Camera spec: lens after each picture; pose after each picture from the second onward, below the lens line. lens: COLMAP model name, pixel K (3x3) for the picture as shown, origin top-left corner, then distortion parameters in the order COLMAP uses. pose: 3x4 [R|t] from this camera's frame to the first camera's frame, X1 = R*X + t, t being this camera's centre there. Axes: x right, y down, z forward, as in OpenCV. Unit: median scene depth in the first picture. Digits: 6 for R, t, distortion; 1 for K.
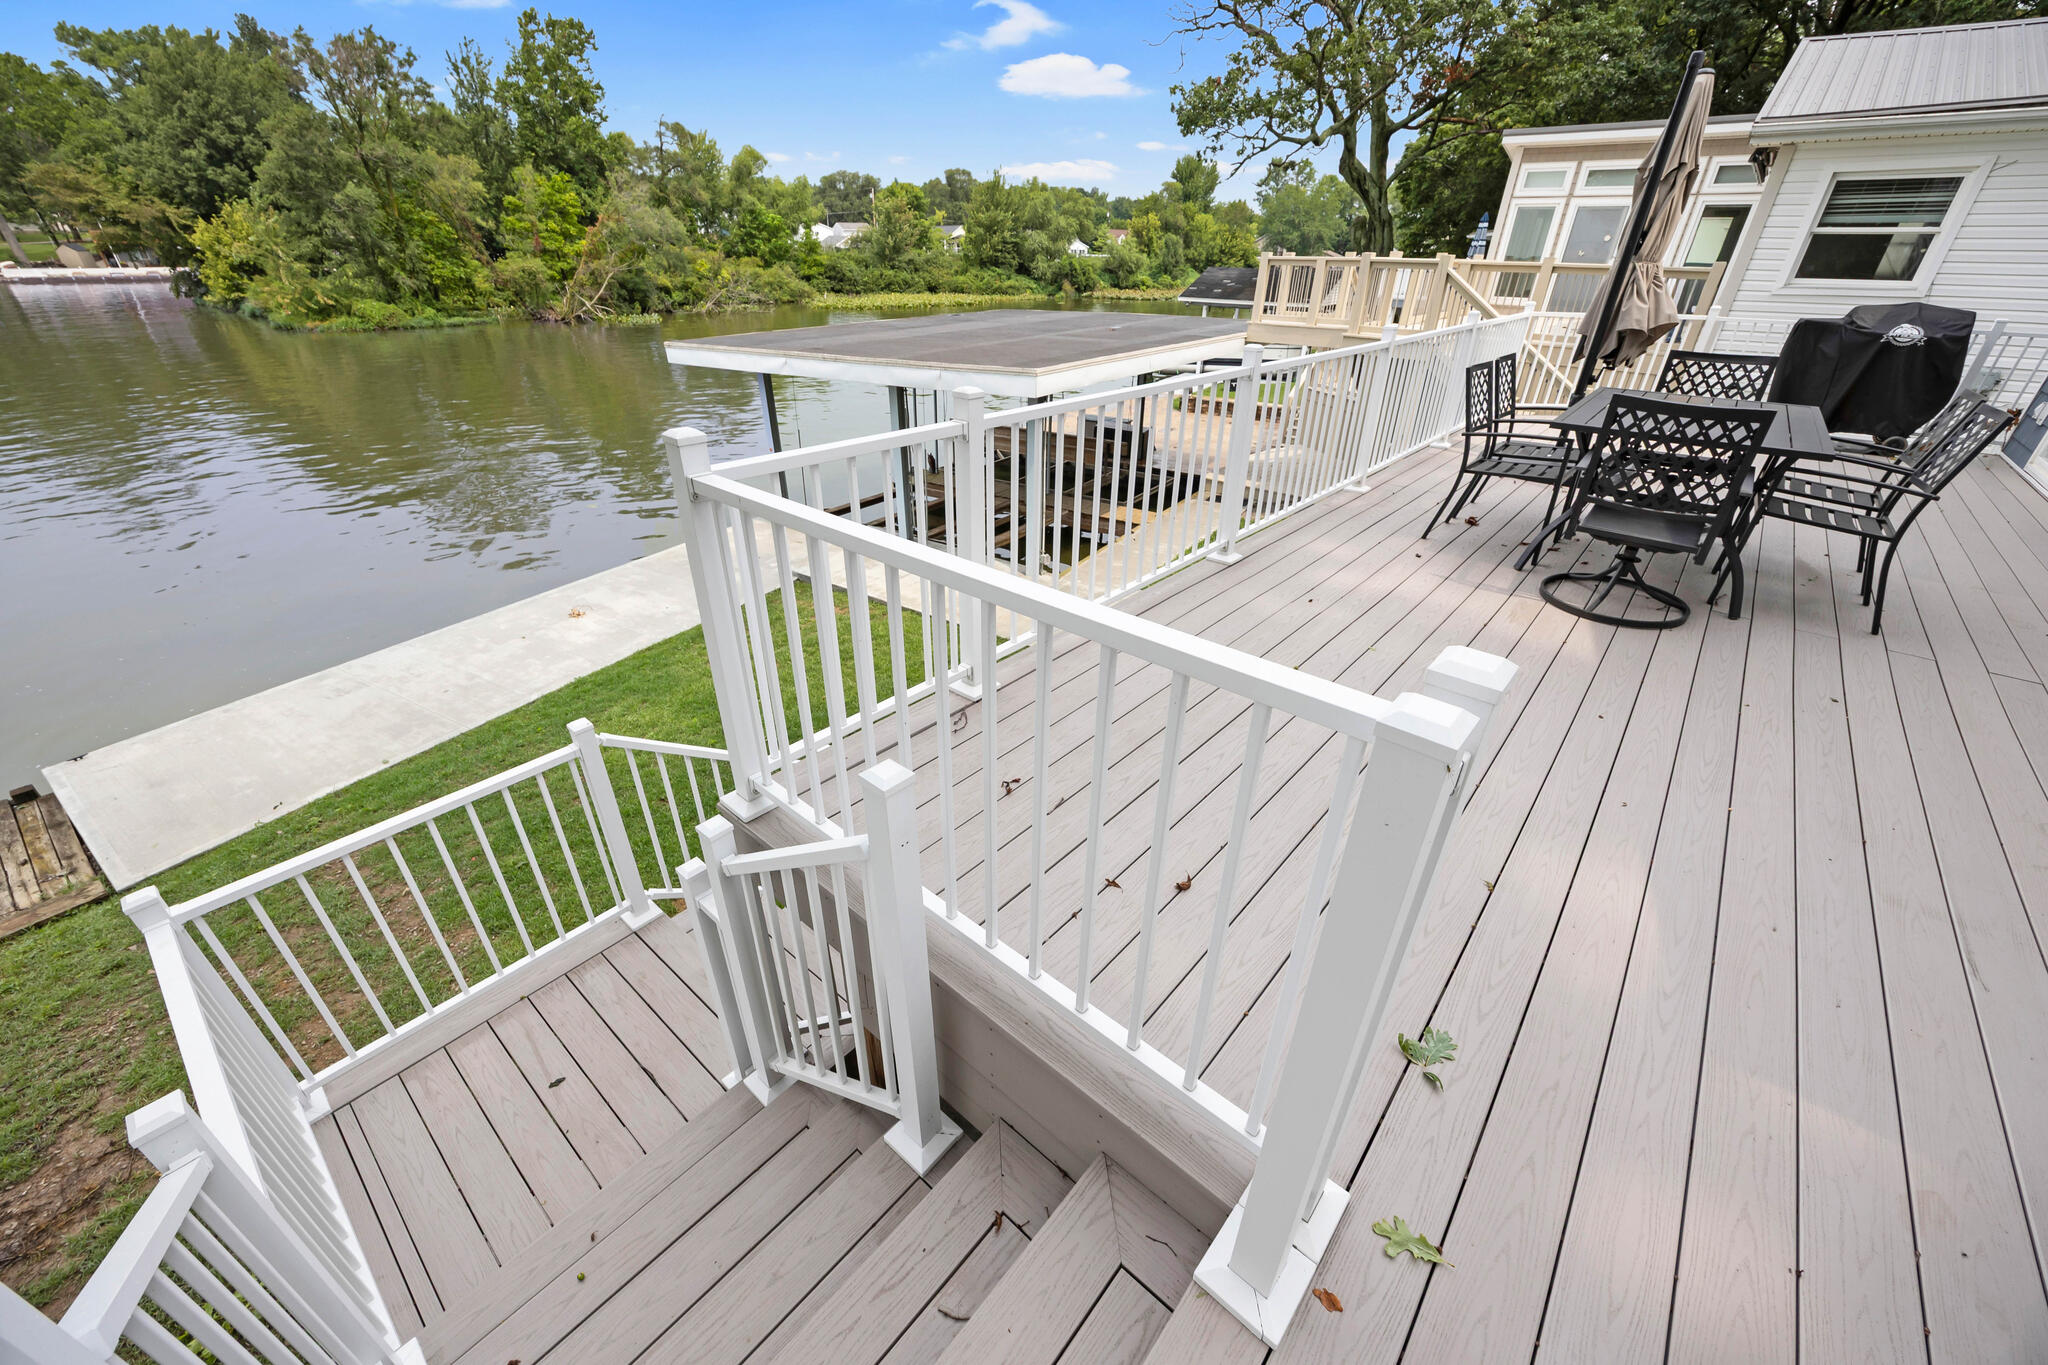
lens RADIAL K [[776.4, 0, 1024.0], [0, 776.4, 682.5], [0, 0, 1]] dist [-0.000914, 0.000363]
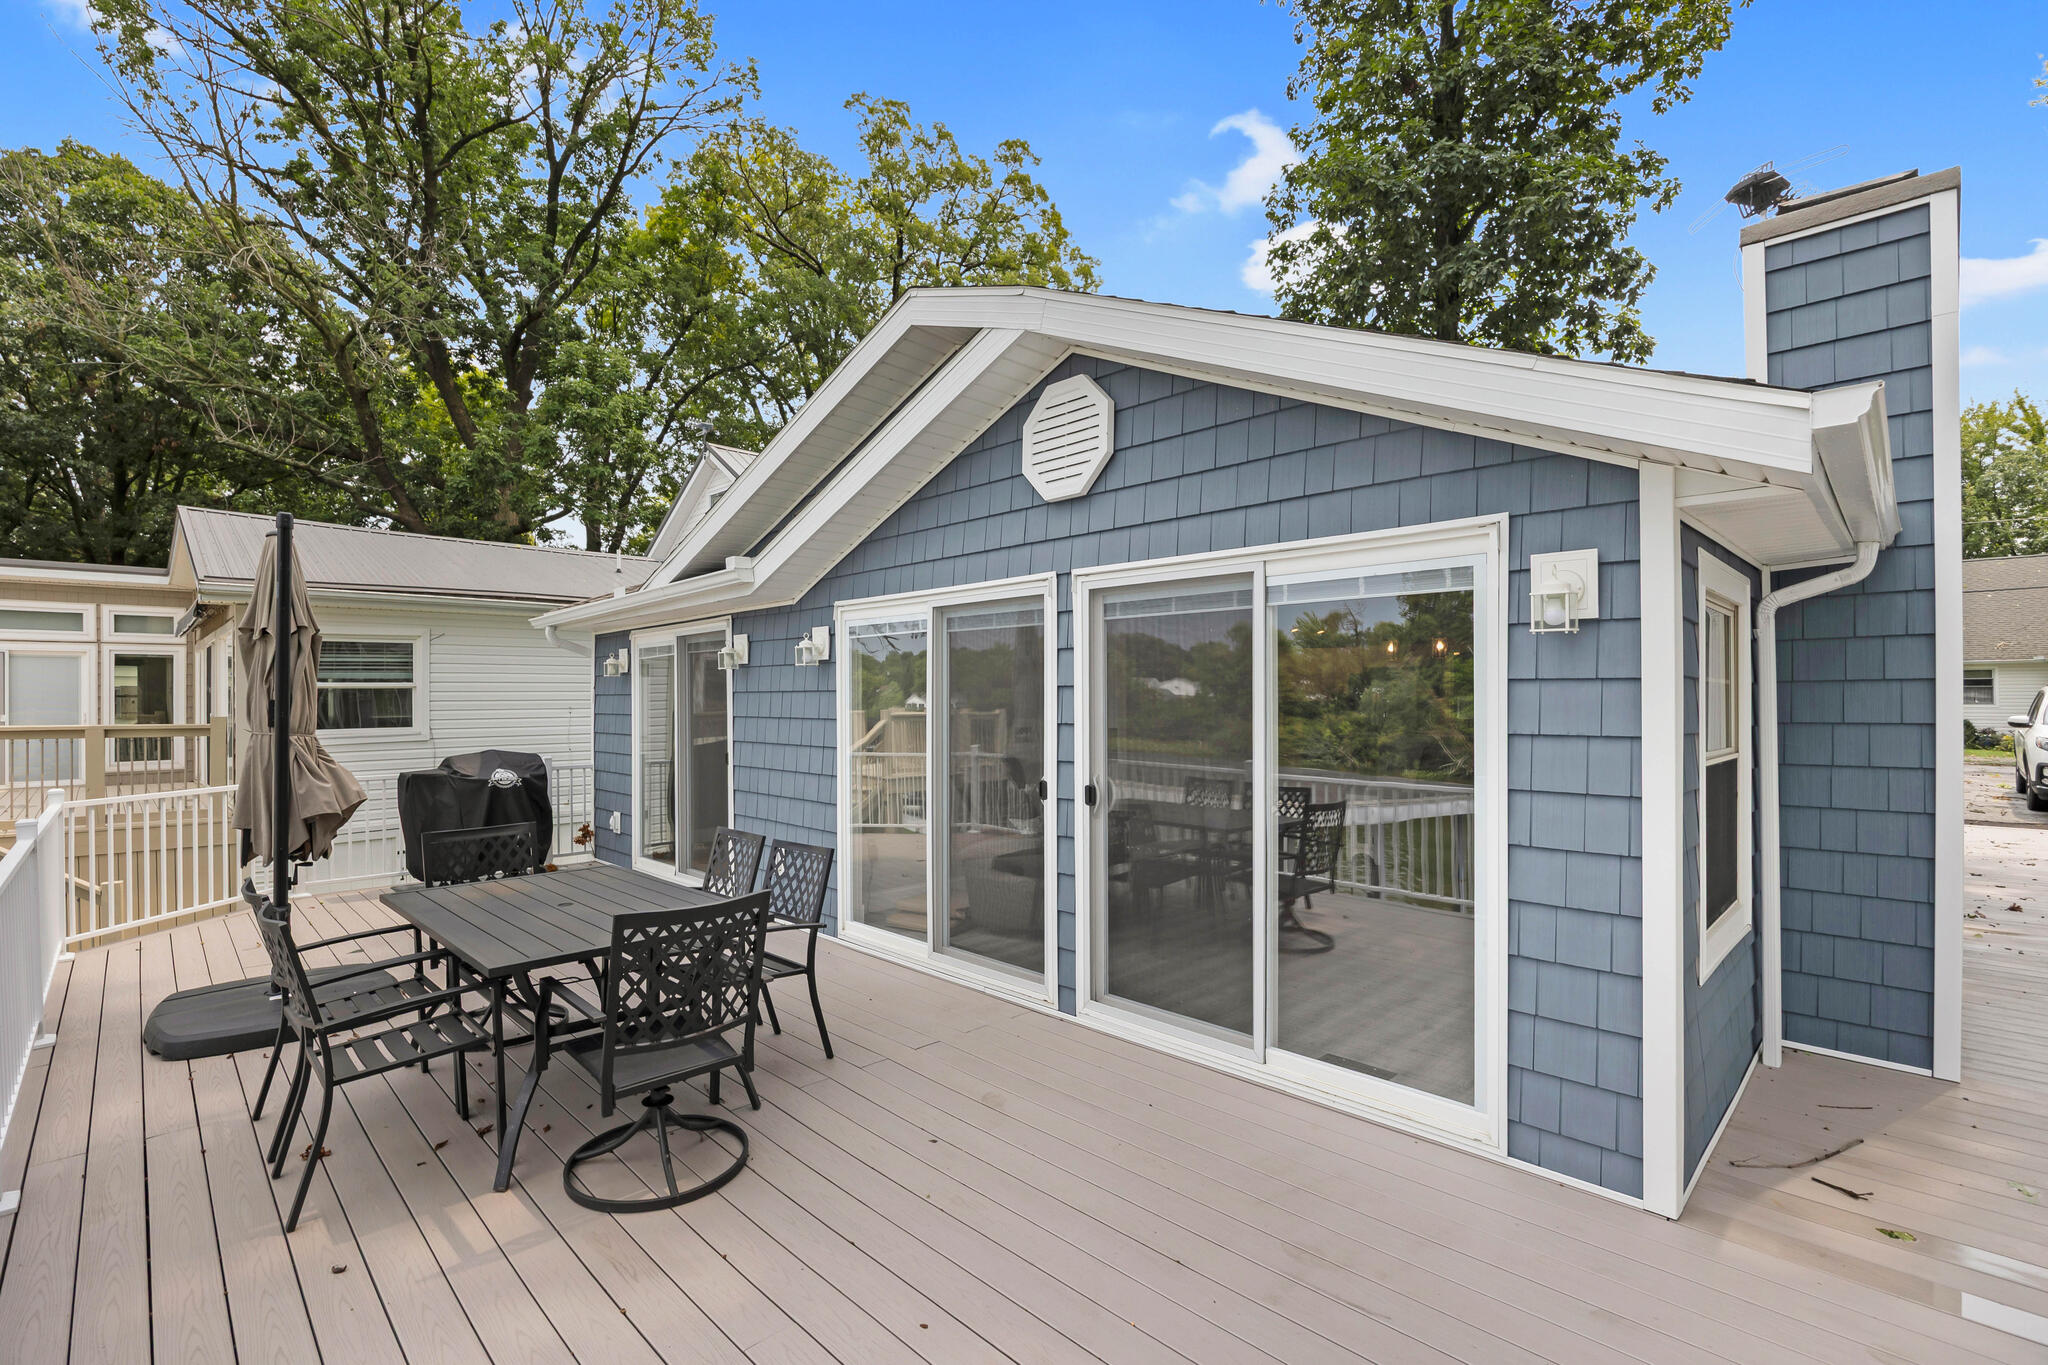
lens RADIAL K [[929.2, 0, 1025.9], [0, 929.2, 692.8], [0, 0, 1]] dist [-0.015807, 0.000003]
pose [[0.079143, -0.012834, 0.996781, -0.042175], [0.494458, 0.868748, -0.028074, -0.187298], [-0.865591, 0.495088, 0.075101, 0.276086]]
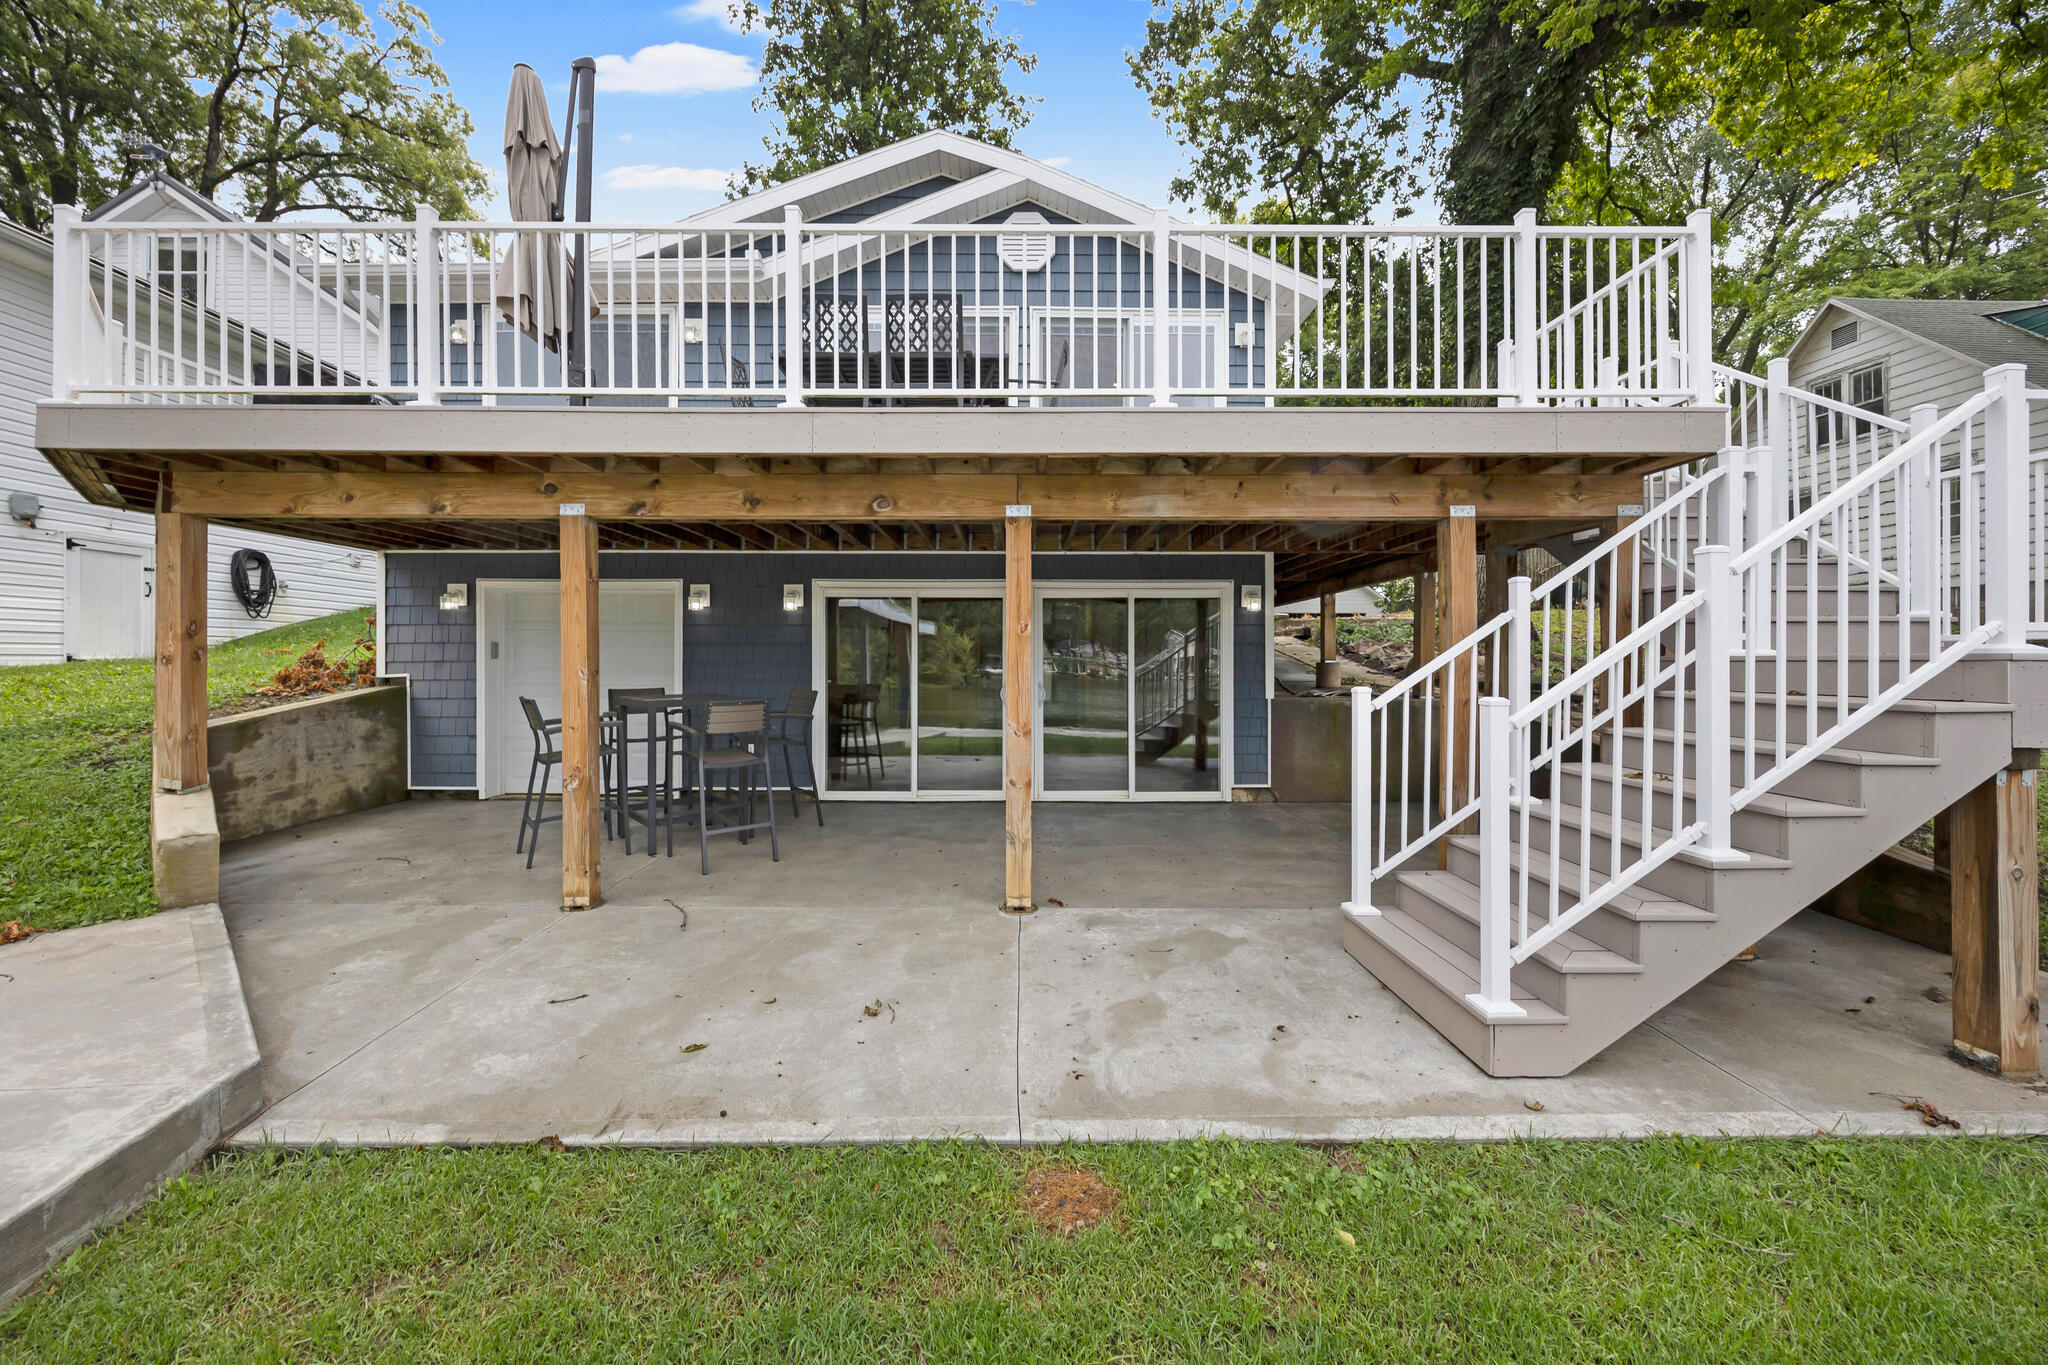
lens RADIAL K [[792.0, 0, 1026.8], [0, 792.0, 658.1], [0, 0, 1]] dist [-0.003950, -0.000137]
pose [[-0.658716, -0.011924, 0.752297, -0.272012], [0.358656, 0.873985, 0.327895, -0.201775], [-0.661407, 0.485806, -0.571432, 1.335401]]
